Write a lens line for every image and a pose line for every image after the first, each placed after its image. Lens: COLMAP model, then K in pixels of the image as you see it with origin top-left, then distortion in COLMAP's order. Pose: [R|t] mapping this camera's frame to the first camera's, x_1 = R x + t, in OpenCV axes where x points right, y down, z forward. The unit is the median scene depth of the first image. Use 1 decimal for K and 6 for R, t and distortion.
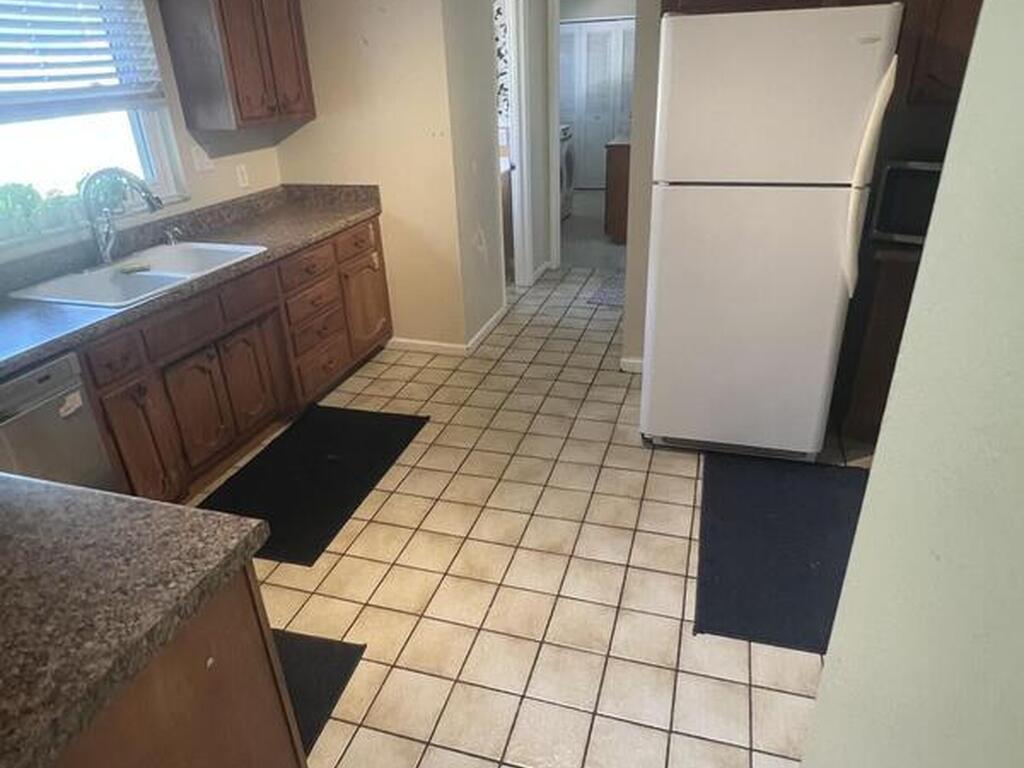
lens RADIAL K [[658.6, 0, 512.0], [0, 658.6, 384.0], [0, 0, 1]] dist [0.001750, -0.001035]
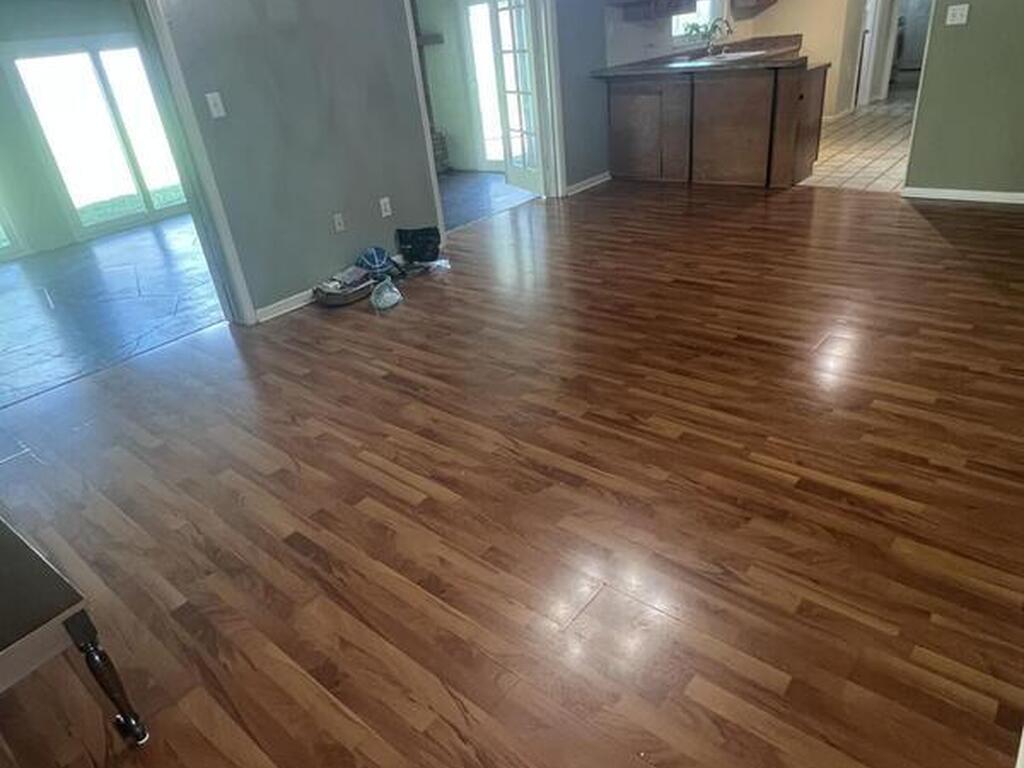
lens RADIAL K [[658.6, 0, 512.0], [0, 658.6, 384.0], [0, 0, 1]] dist [0.001750, -0.001035]
pose [[0.919882, 0.132067, -0.369290, -0.098663], [-0.108423, 0.990536, 0.084164, 0.572962], [0.376910, -0.037381, 0.925495, -1.057602]]
